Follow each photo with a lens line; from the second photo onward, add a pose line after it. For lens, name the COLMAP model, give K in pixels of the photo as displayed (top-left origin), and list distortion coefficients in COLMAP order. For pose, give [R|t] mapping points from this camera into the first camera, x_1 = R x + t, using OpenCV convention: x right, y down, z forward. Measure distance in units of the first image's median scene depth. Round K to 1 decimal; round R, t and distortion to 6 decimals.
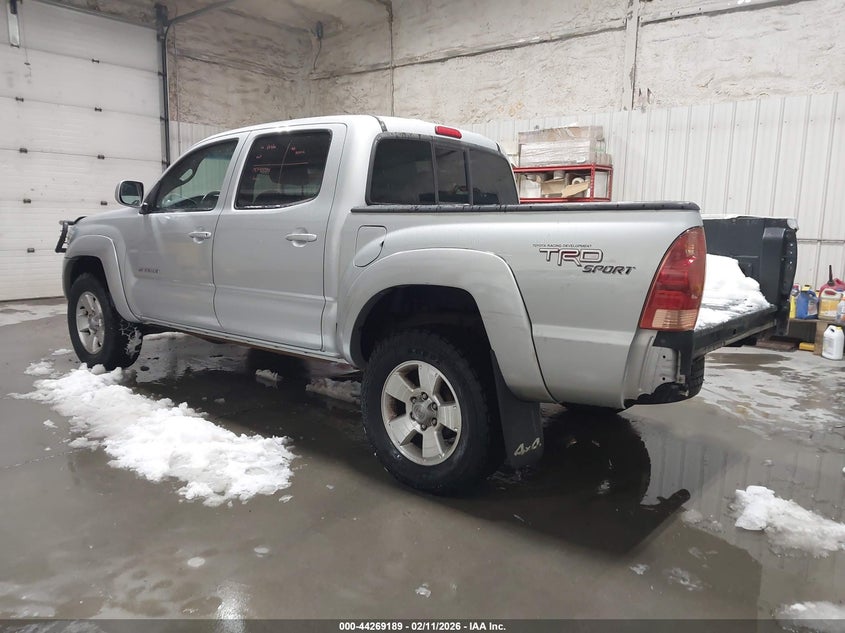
lens RADIAL K [[646.2, 0, 422.5], [0, 646.2, 316.5], [0, 0, 1]] dist [0.008475, 0.011654]
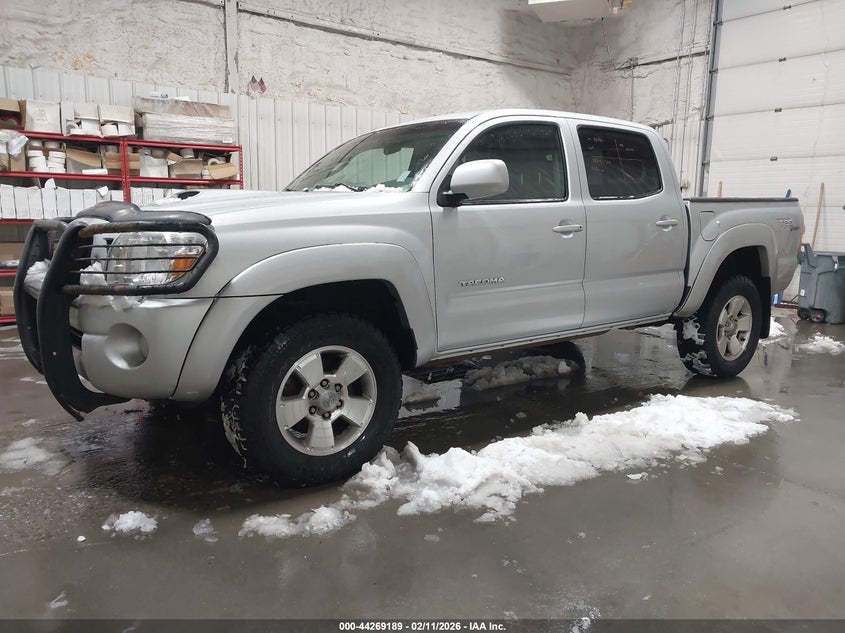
lens RADIAL K [[646.2, 0, 422.5], [0, 646.2, 316.5], [0, 0, 1]] dist [0.008475, 0.011654]
pose [[0.254358, -0.180149, 0.950183, -0.729052], [0.144402, 0.978558, 0.146873, -0.095548], [-0.956269, 0.099850, 0.274918, 0.545527]]
